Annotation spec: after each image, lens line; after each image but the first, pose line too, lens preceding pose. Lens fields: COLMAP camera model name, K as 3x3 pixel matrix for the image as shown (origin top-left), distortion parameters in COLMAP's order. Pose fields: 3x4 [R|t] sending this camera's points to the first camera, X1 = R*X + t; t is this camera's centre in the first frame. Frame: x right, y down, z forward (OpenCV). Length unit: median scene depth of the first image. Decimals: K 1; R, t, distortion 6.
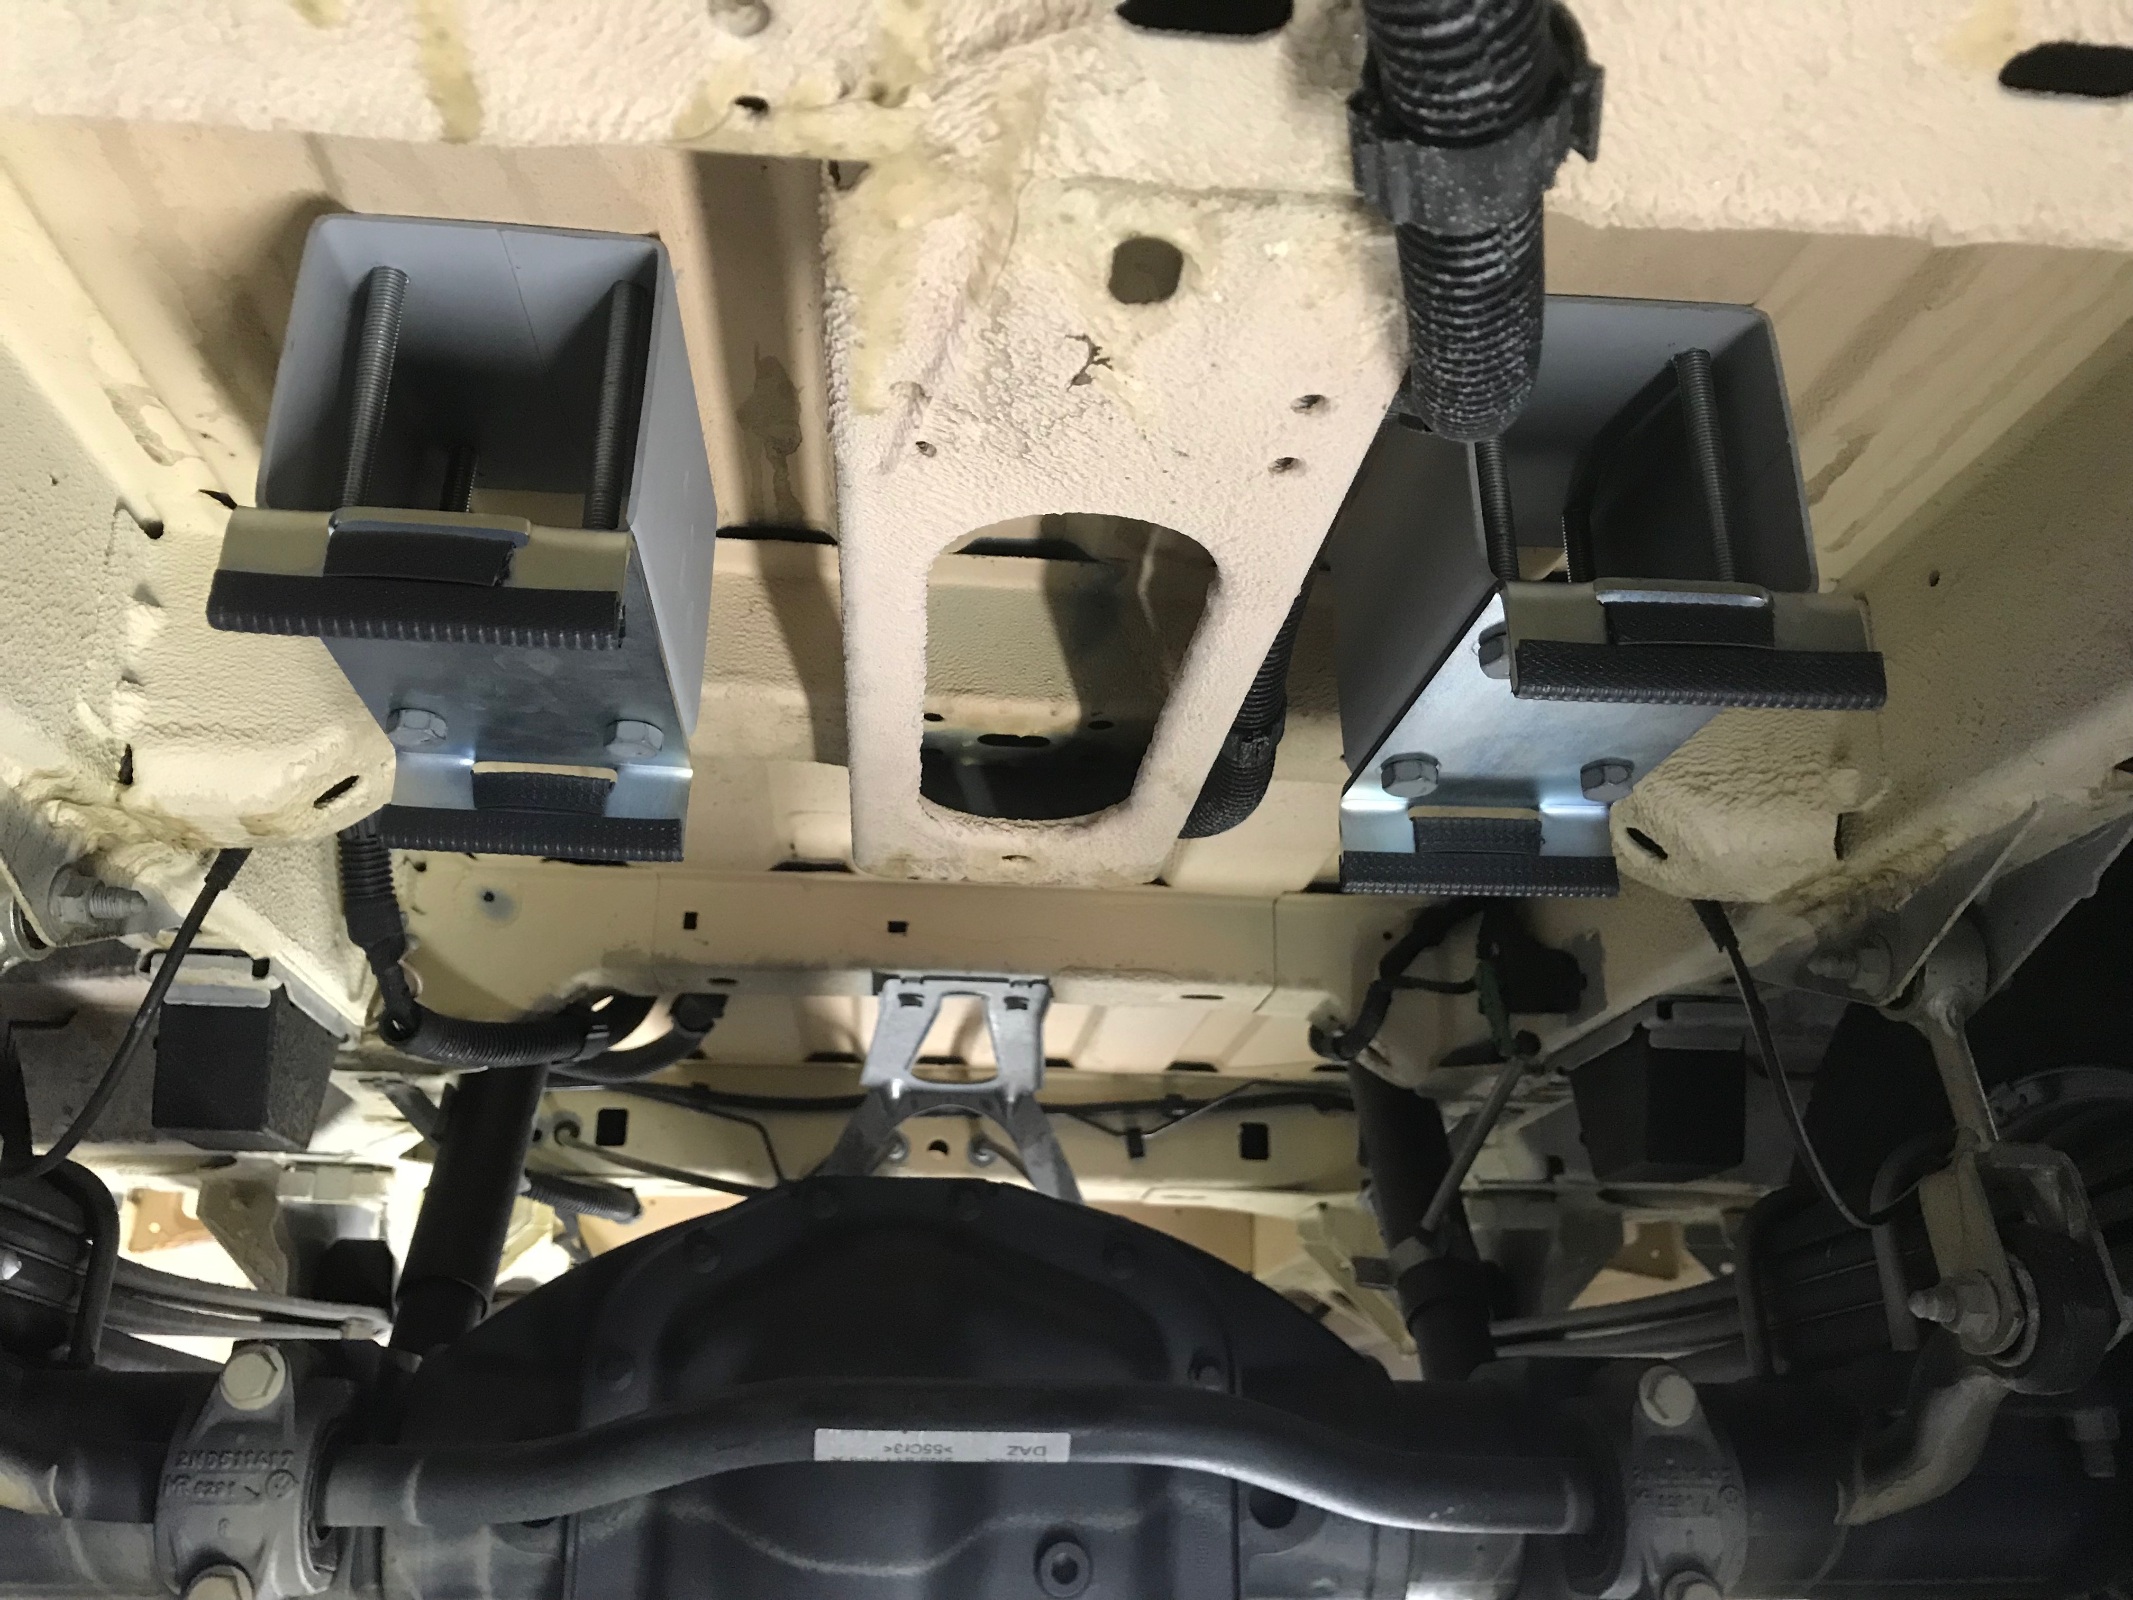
lens RADIAL K [[1802.0, 0, 1051.9], [0, 1802.0, 798.0], [0, 0, 1]] dist [0.079886, -0.185097]
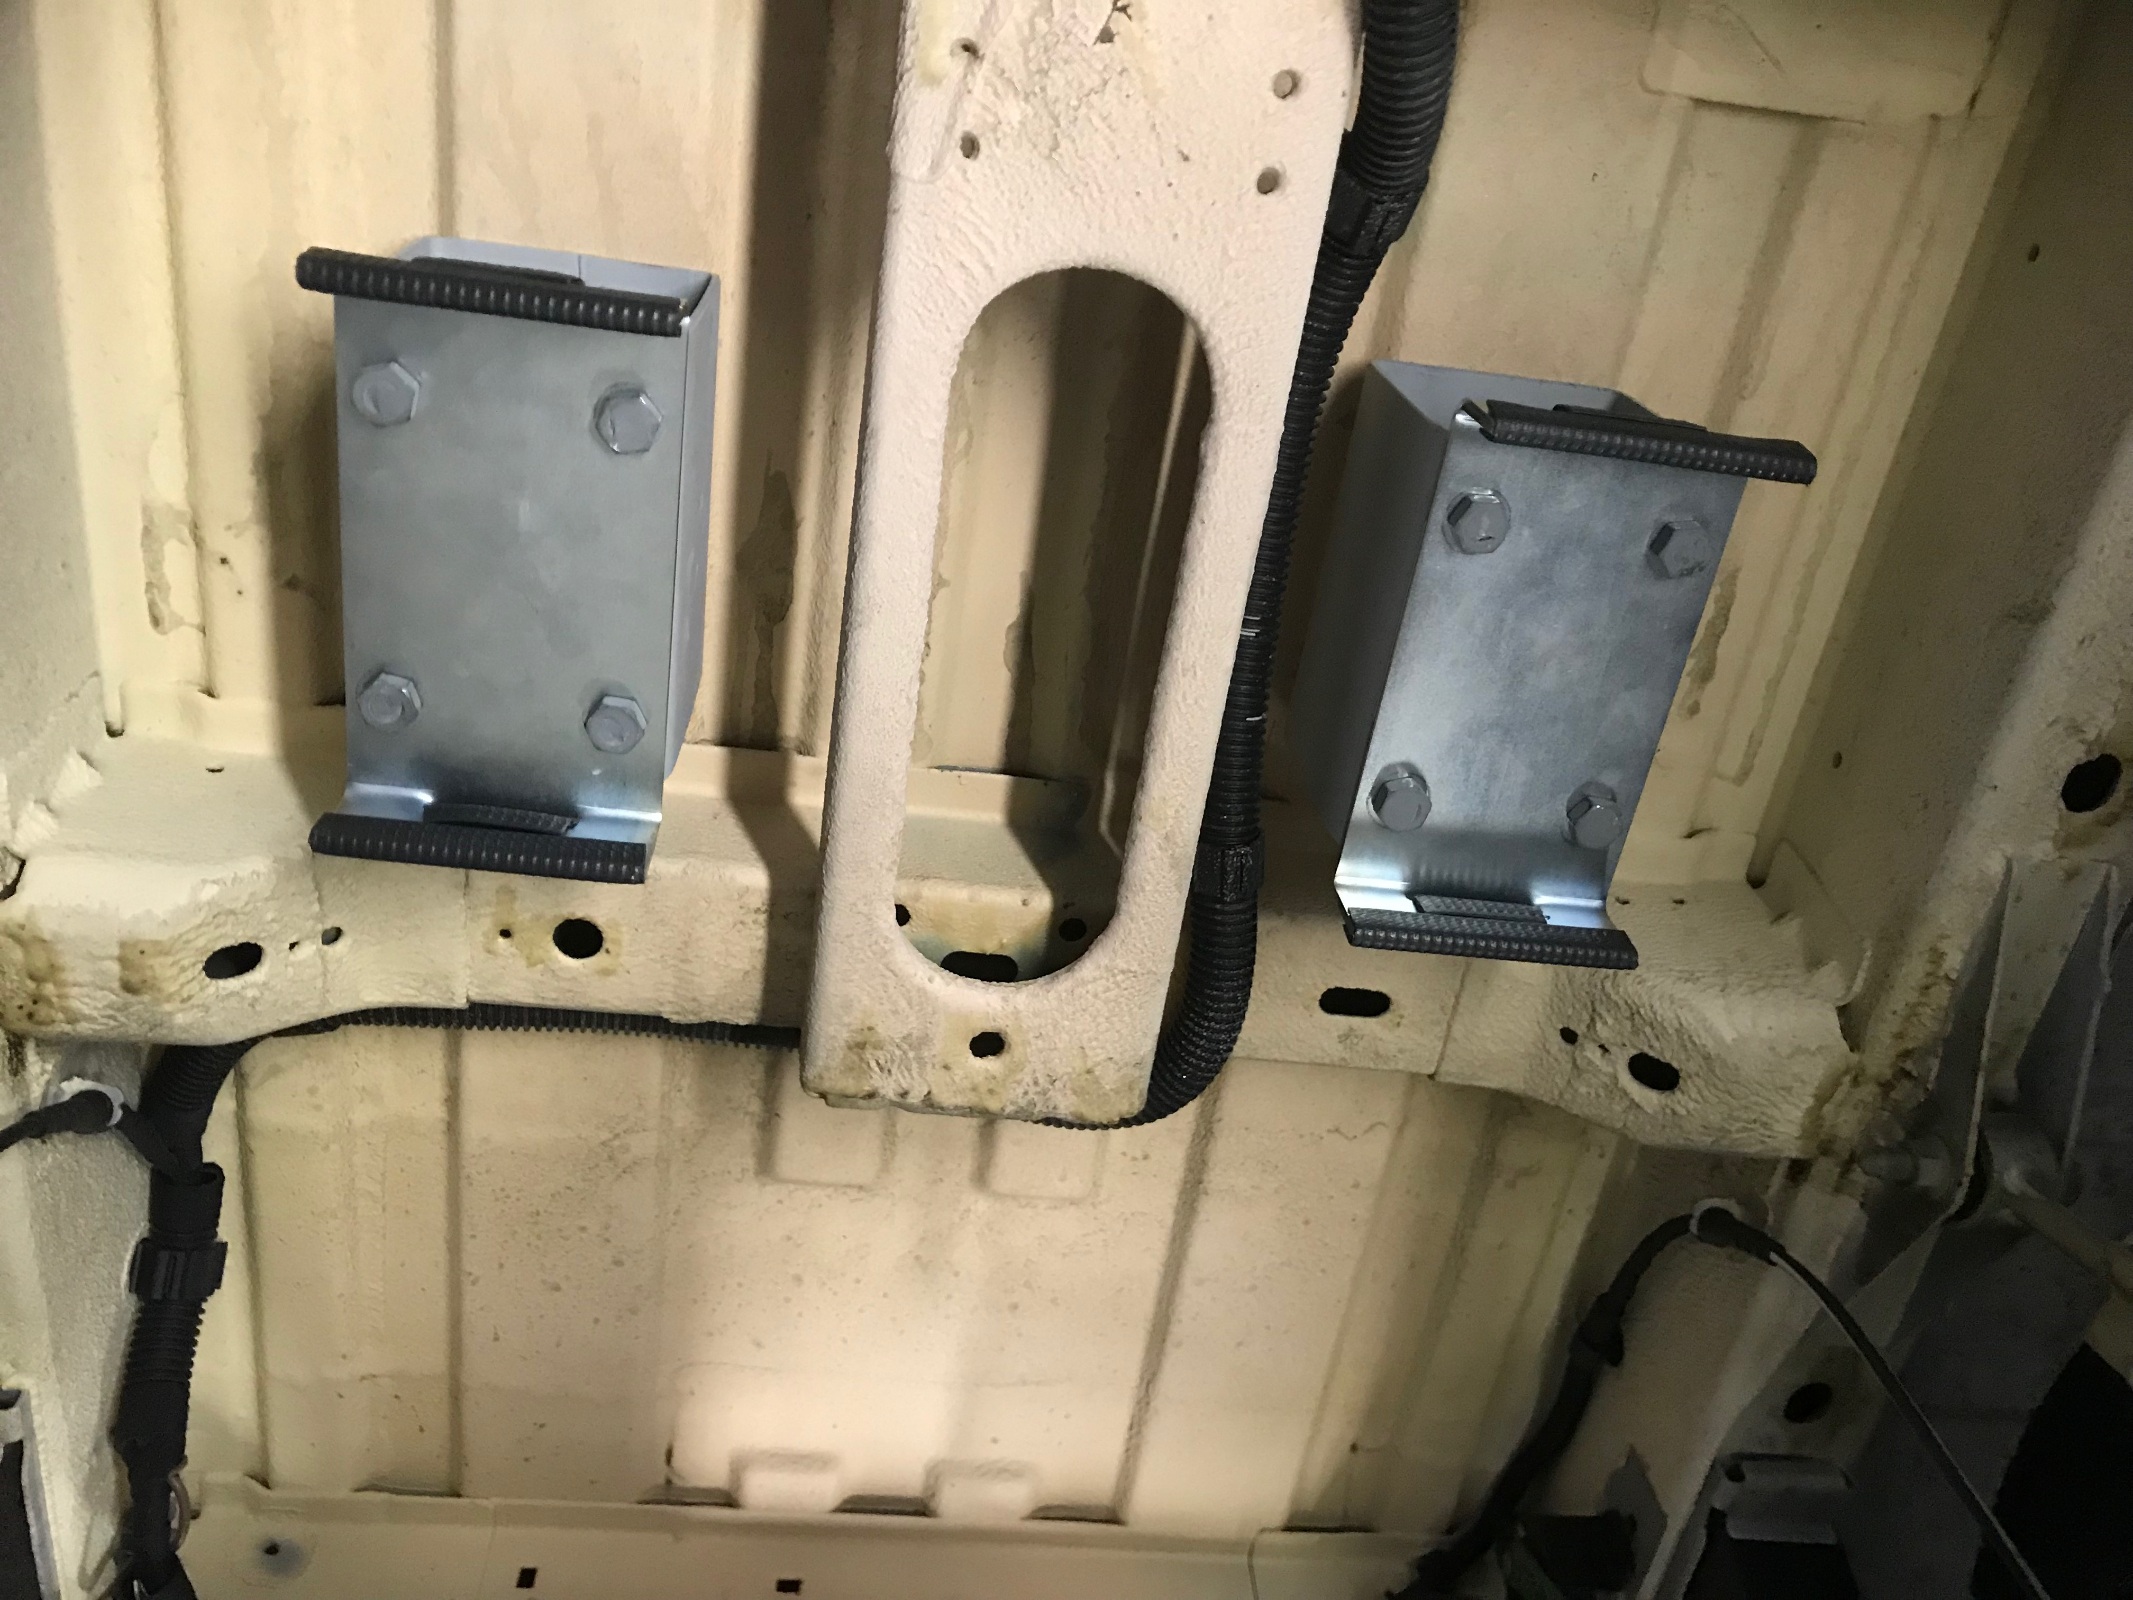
lens RADIAL K [[1749.6, 0, 1066.5], [0, 1749.6, 728.0], [0, 0, 1]] dist [0.022227, -0.016952]
pose [[0.994760, 0.011365, 0.101606, -0.073864], [0.062628, 0.717785, -0.693442, 0.544798], [-0.080813, 0.696172, 0.713312, 0.269196]]
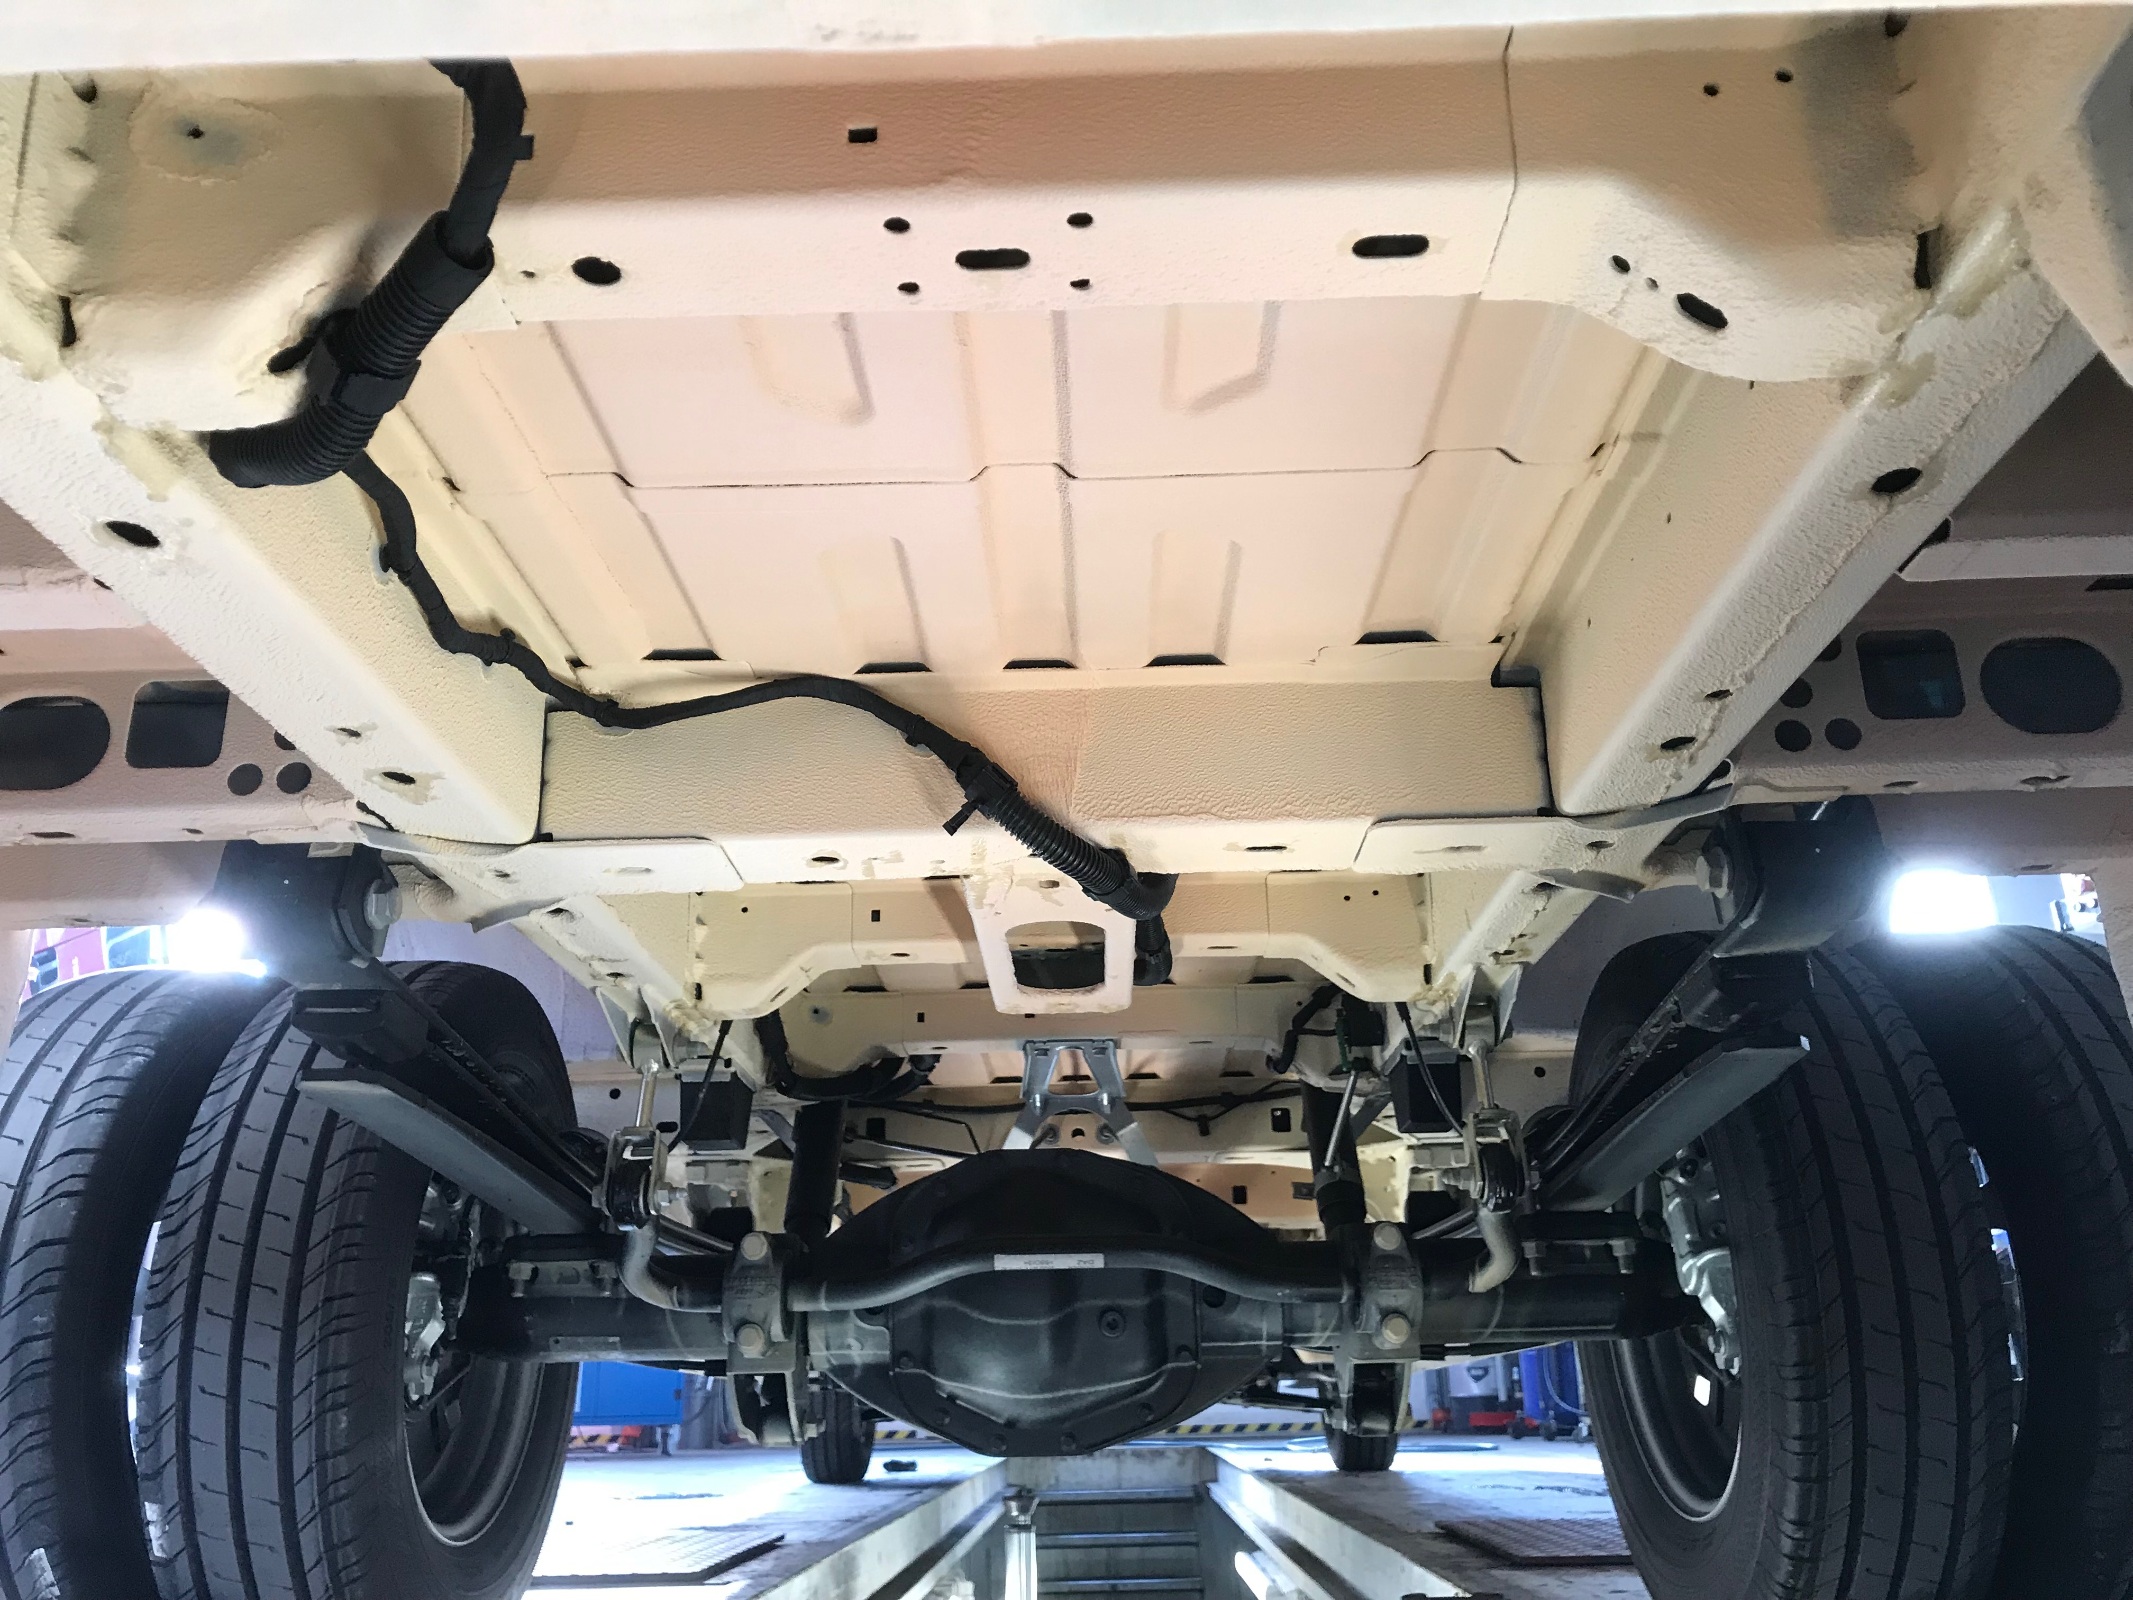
lens RADIAL K [[1749.6, 0, 1066.5], [0, 1749.6, 728.0], [0, 0, 1]] dist [0.022227, -0.016952]
pose [[0.993110, -0.069263, -0.094524, 0.222946], [0.065789, 0.997056, -0.039389, -0.234924], [0.096974, 0.032899, 0.994743, -1.253124]]
